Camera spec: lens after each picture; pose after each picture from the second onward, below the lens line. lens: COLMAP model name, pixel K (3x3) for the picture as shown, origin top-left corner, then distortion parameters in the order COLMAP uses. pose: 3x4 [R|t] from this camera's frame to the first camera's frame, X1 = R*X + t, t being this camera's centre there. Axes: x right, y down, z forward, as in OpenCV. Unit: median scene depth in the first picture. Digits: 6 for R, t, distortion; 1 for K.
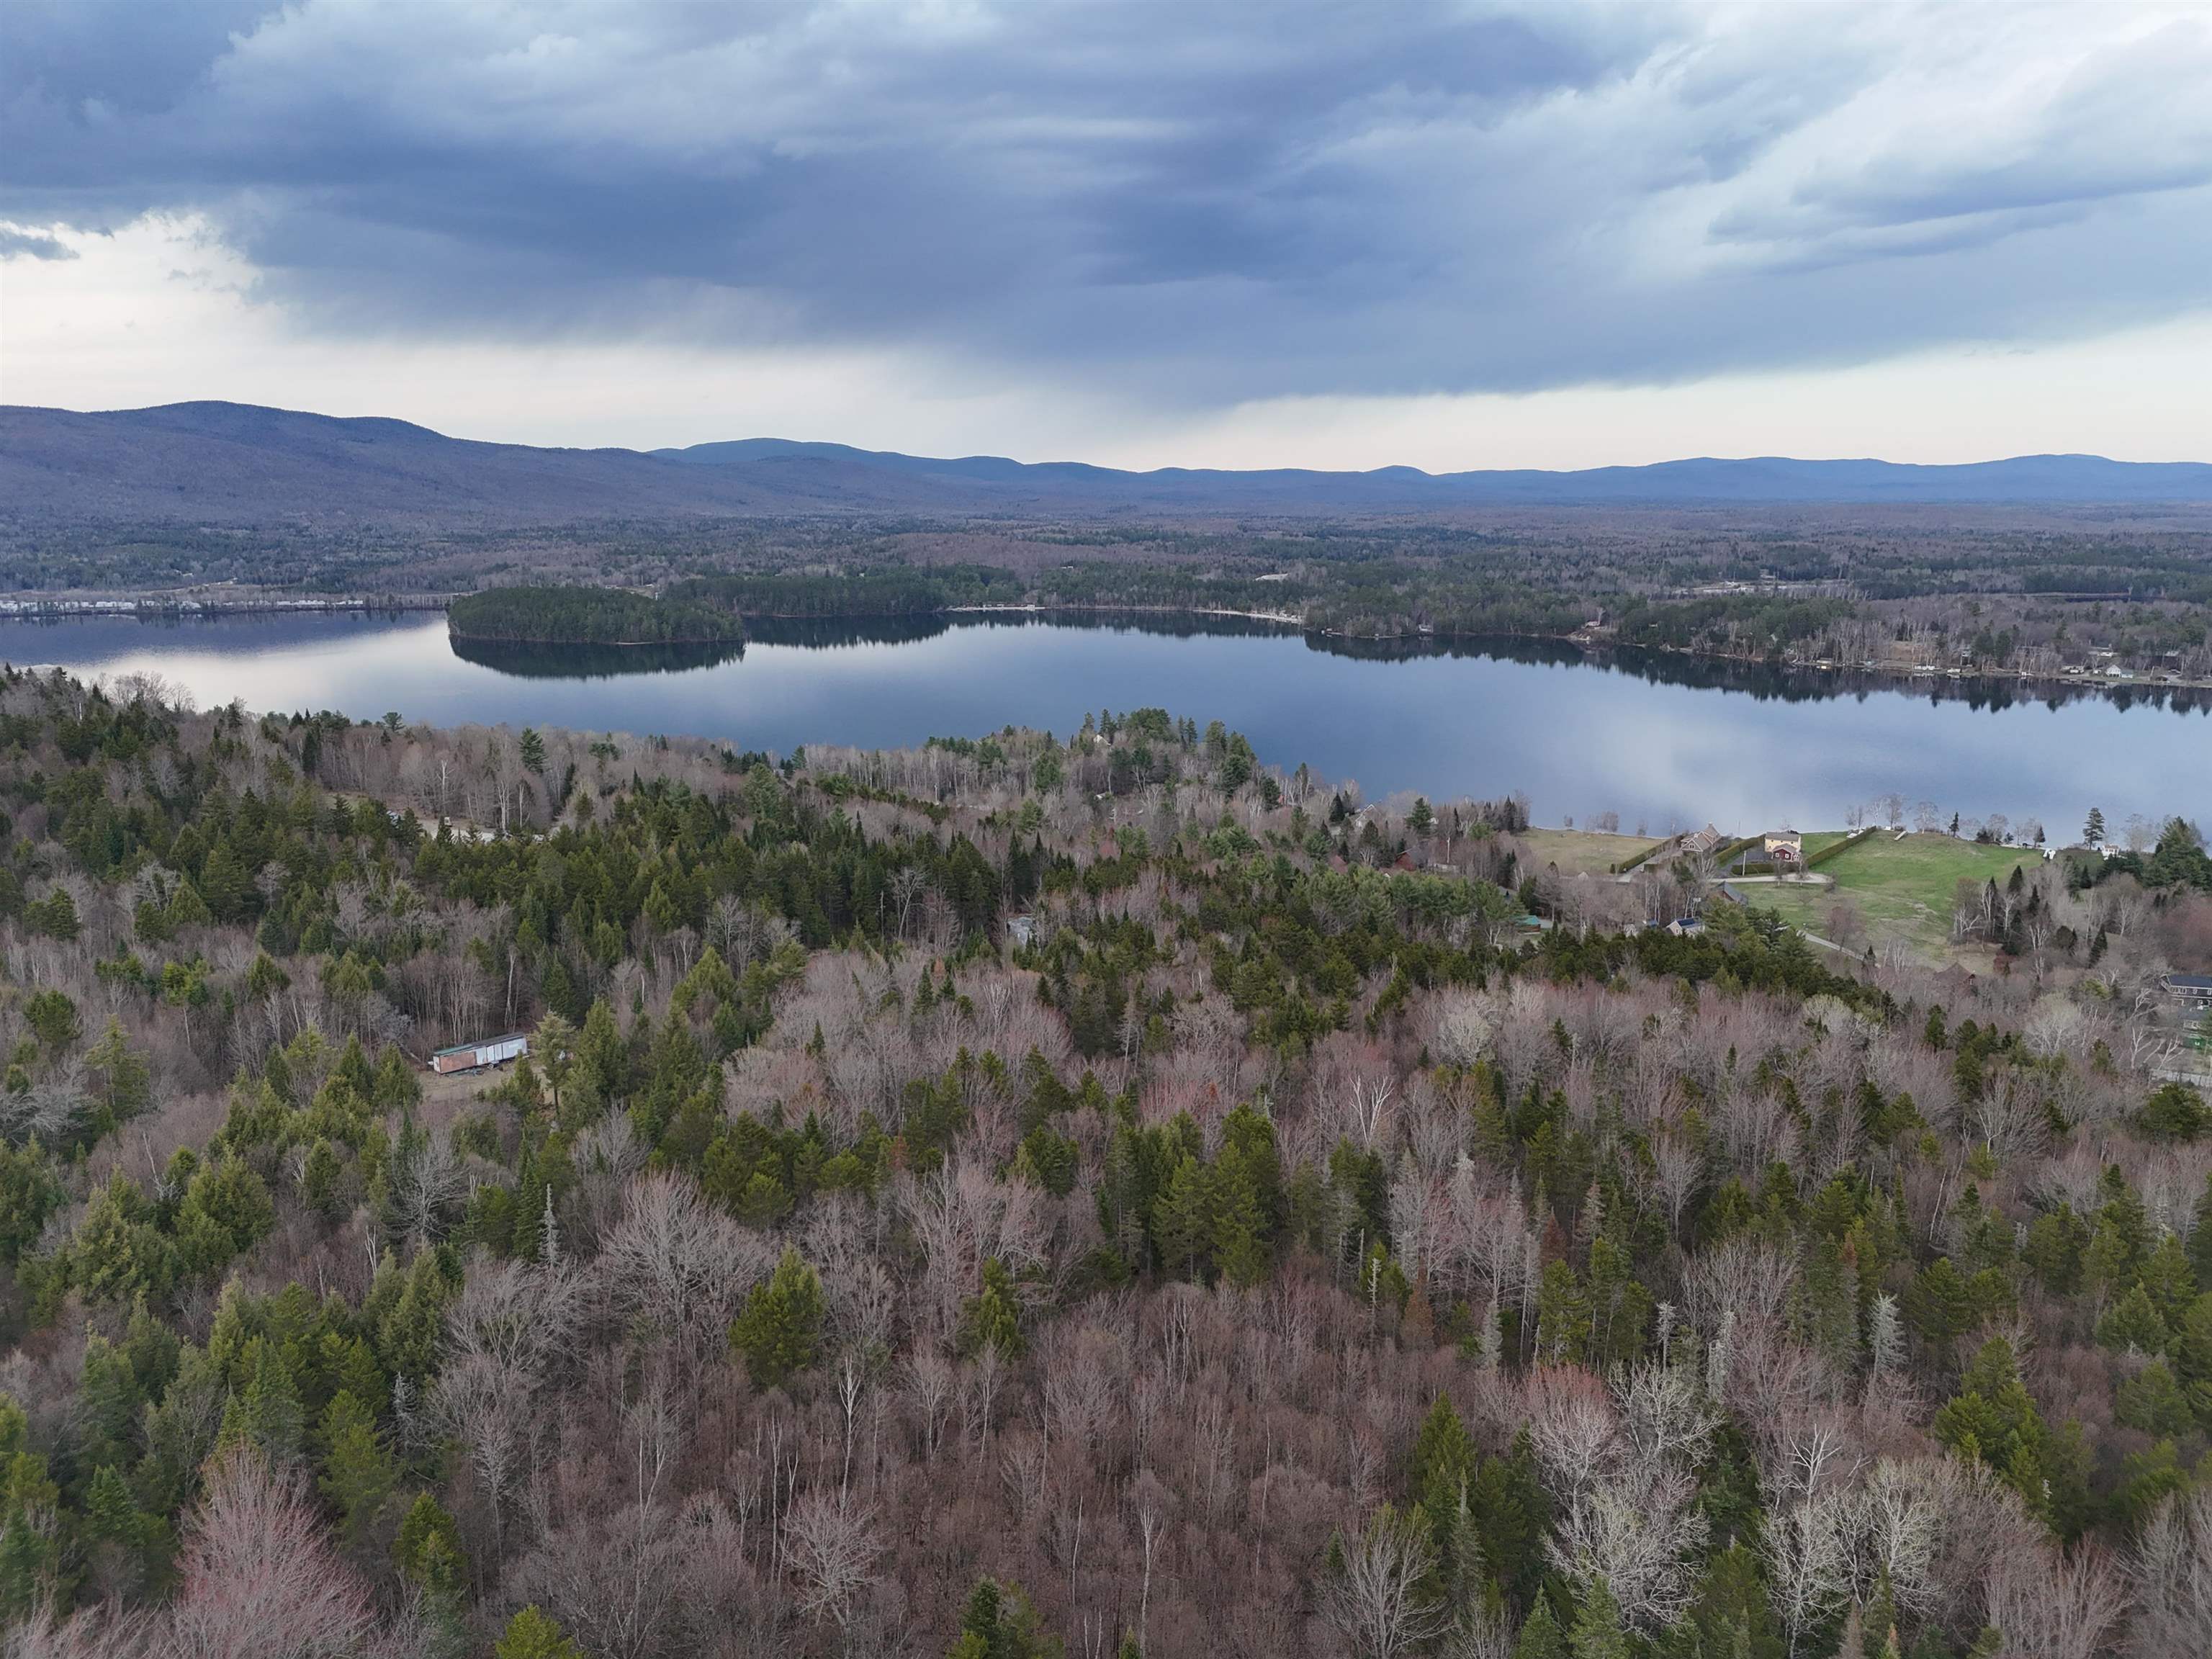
lens RADIAL K [[1614.4, 0, 1107.1], [0, 1614.4, 830.0], [0, 0, 1]] dist [0.092174, -0.092232]
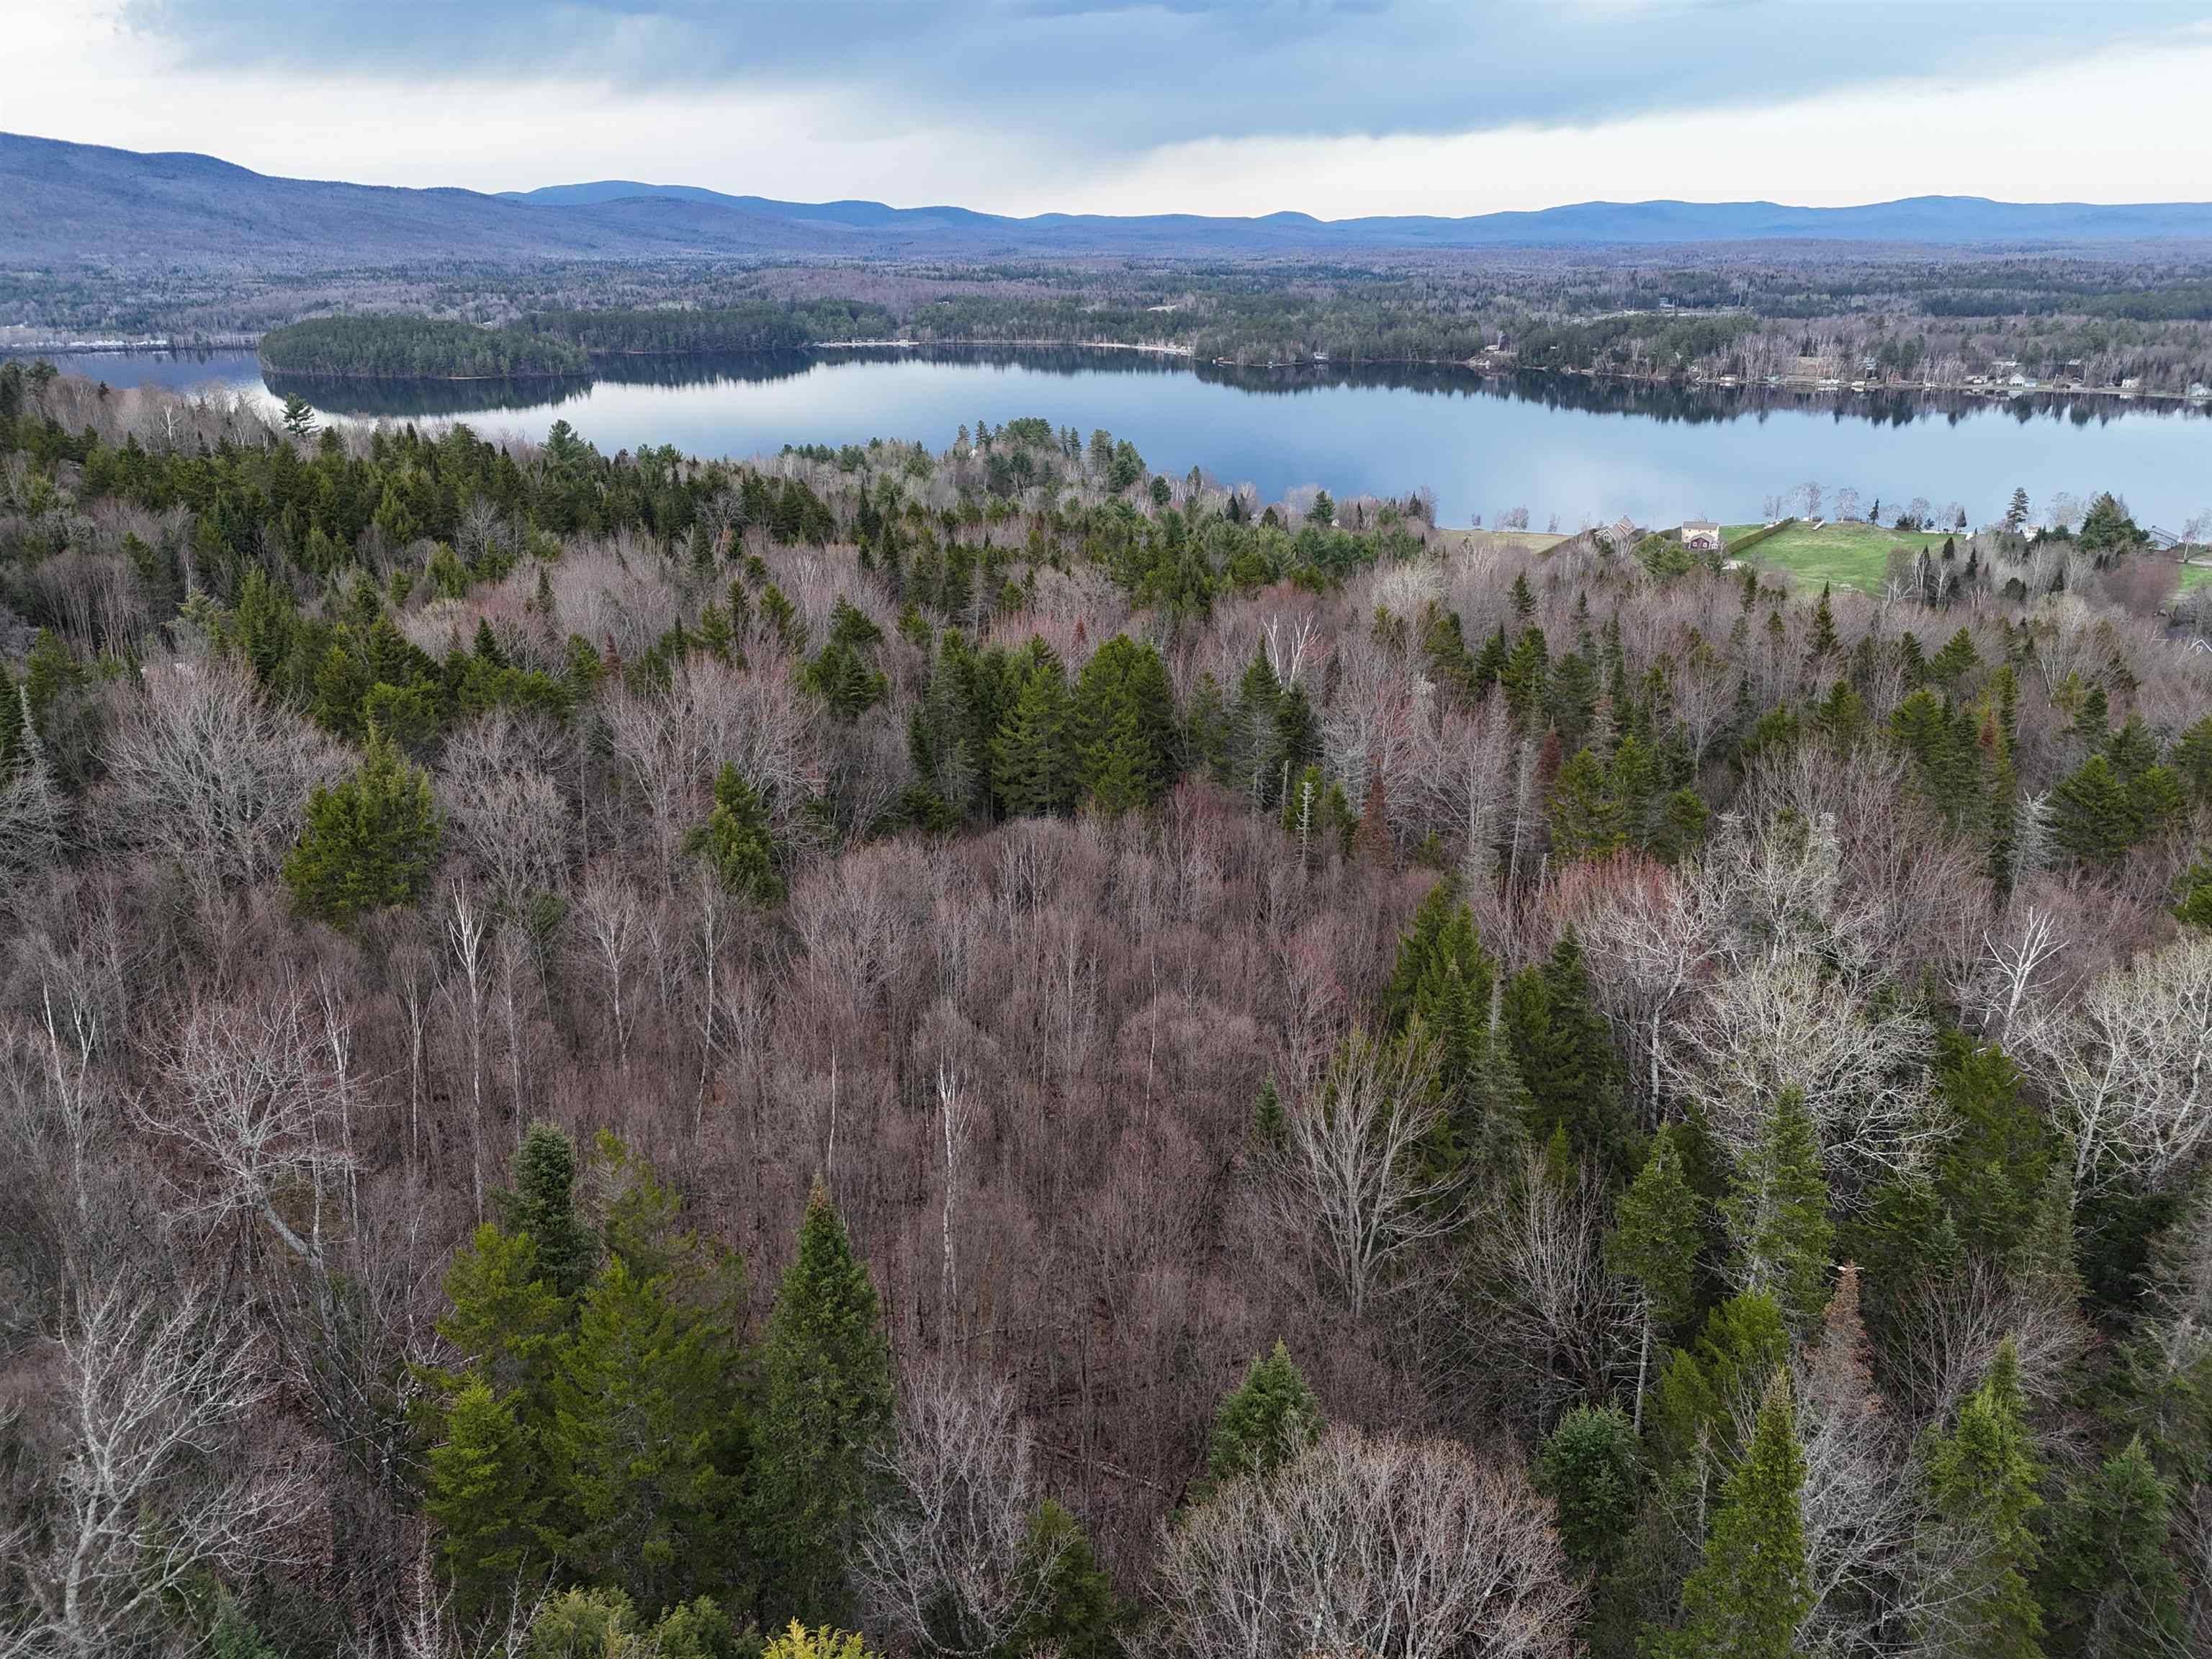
lens RADIAL K [[1614.4, 0, 1107.1], [0, 1614.4, 830.0], [0, 0, 1]] dist [0.092174, -0.092232]
pose [[0.997574, -0.028430, 0.063541, 0.009631], [0.019312, 0.989996, 0.139764, 0.051105], [-0.066879, -0.138198, 0.988144, 0.088845]]
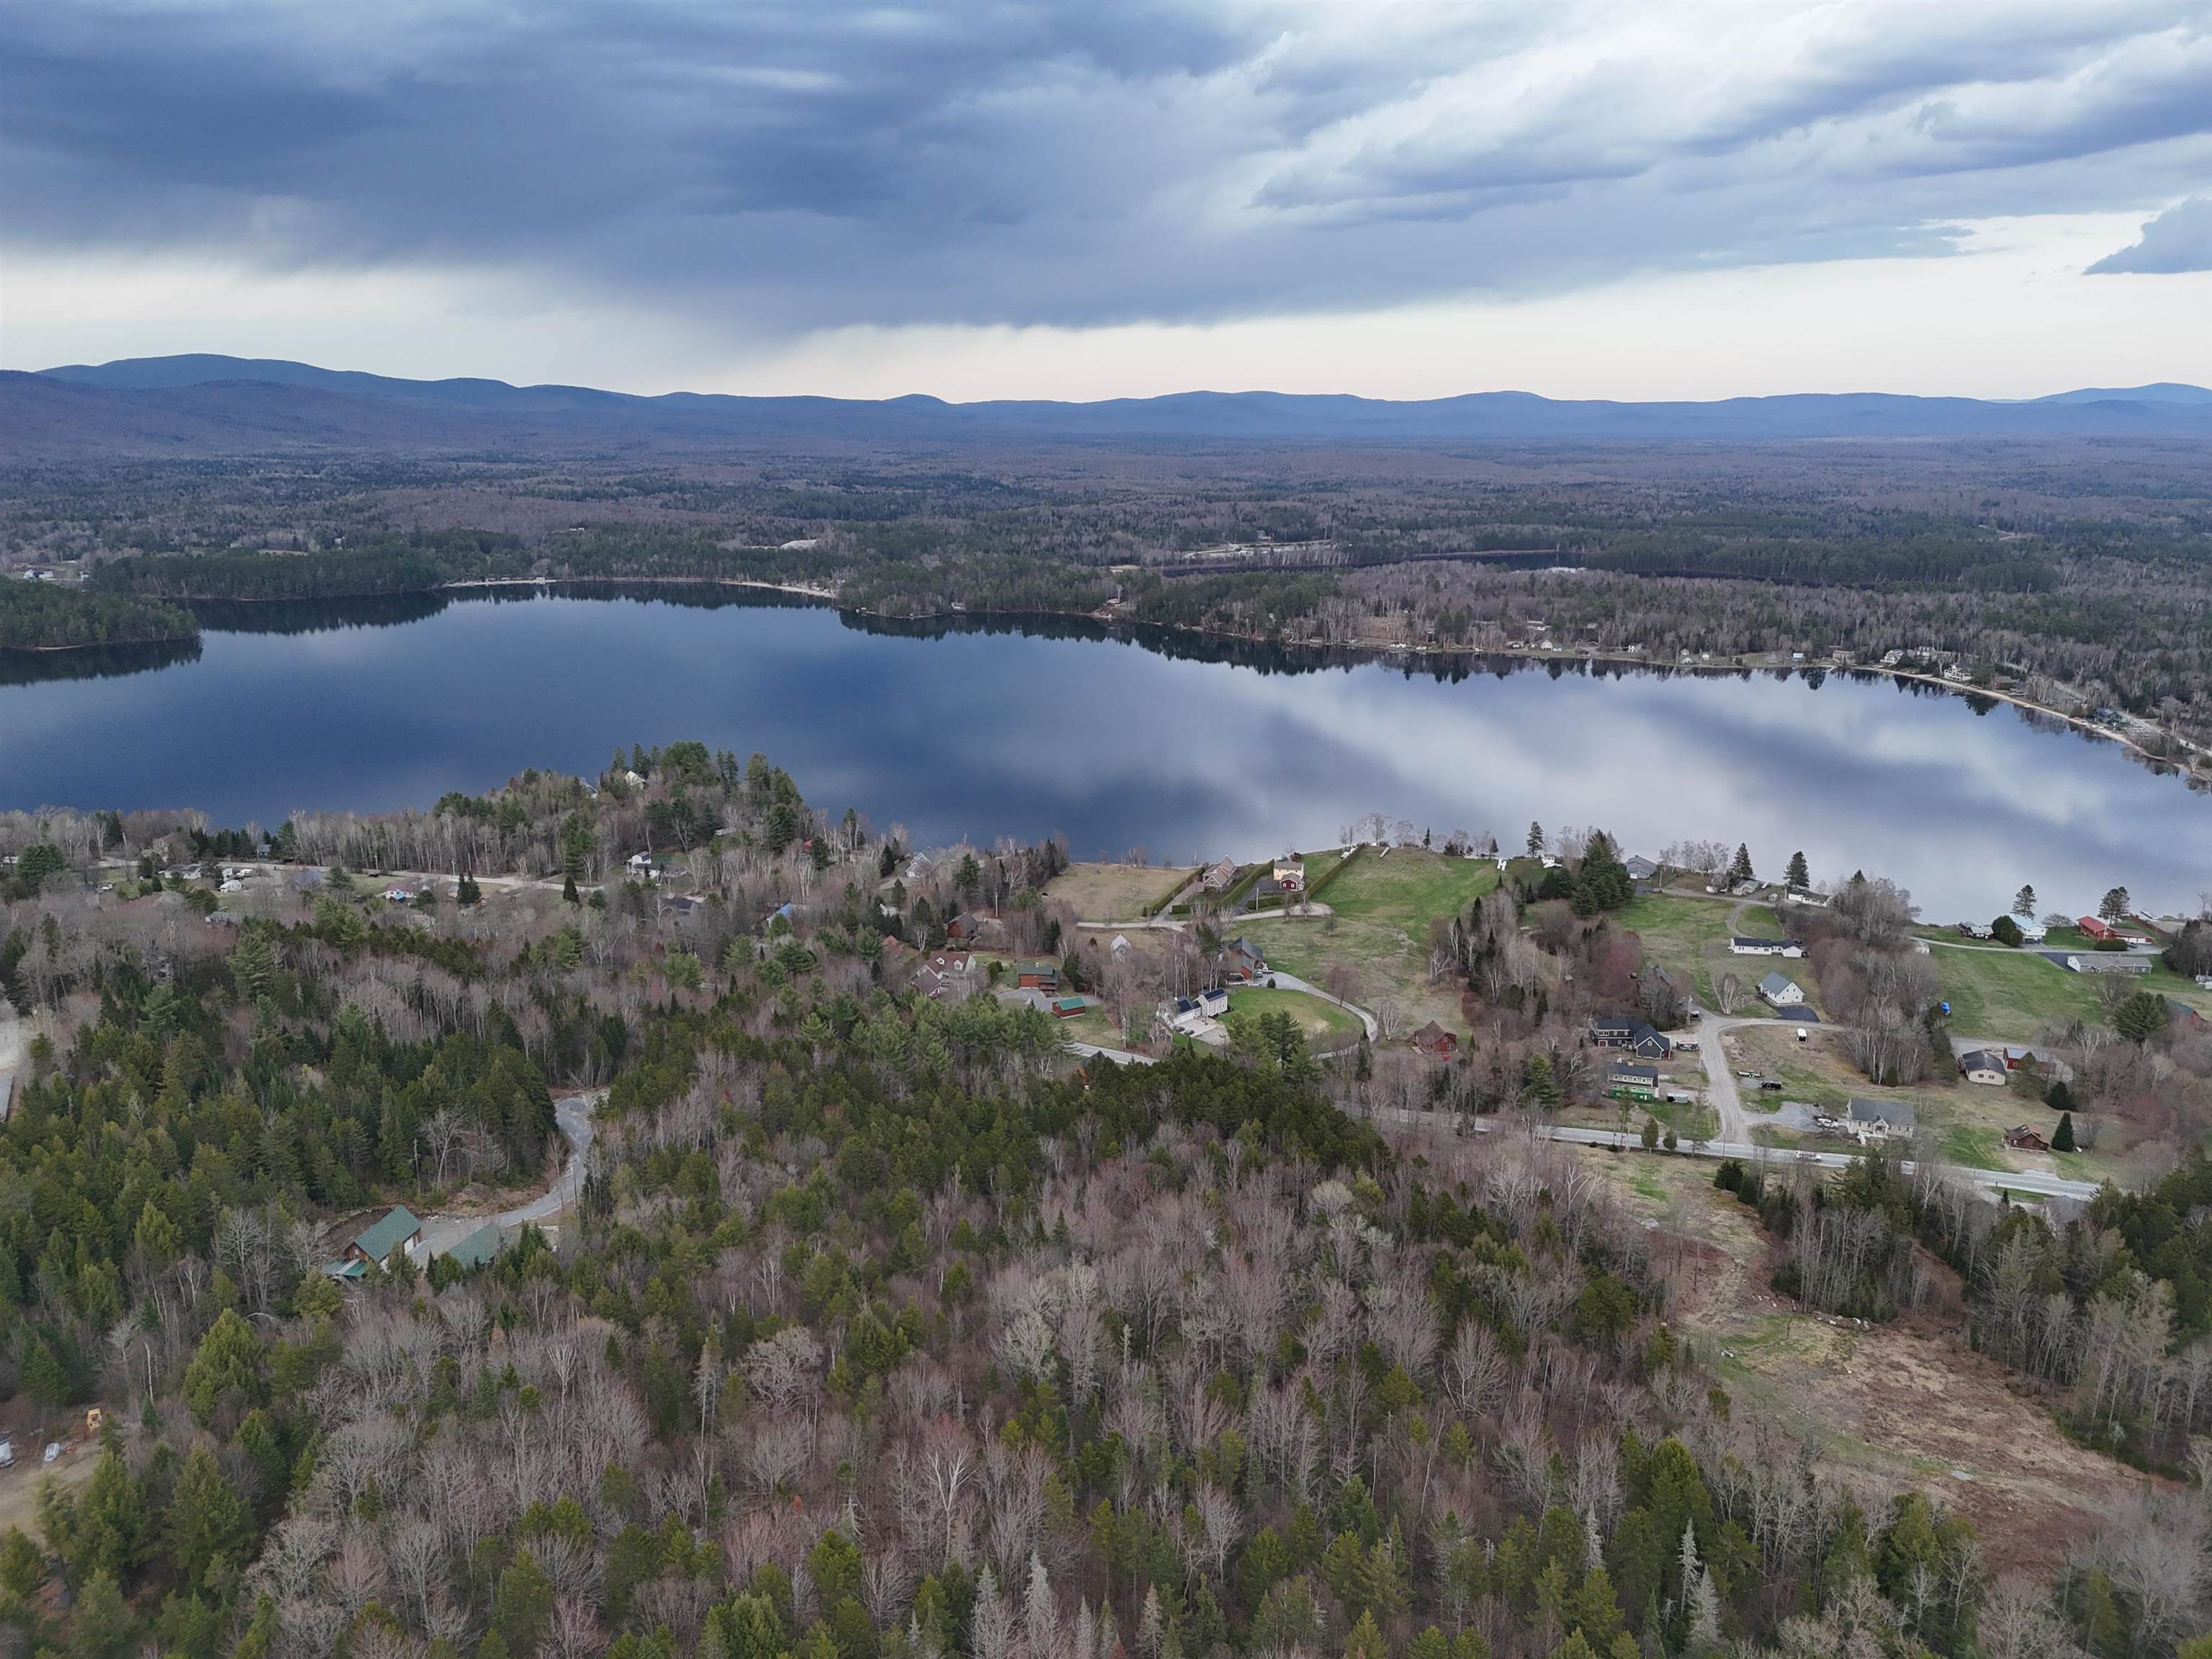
lens RADIAL K [[1614.4, 0, 1107.1], [0, 1614.4, 830.0], [0, 0, 1]] dist [0.092174, -0.092232]
pose [[0.959690, -0.064961, 0.273450, -0.001107], [0.052842, 0.997276, 0.051464, -0.107553], [-0.276048, -0.034940, 0.960508, -0.014809]]
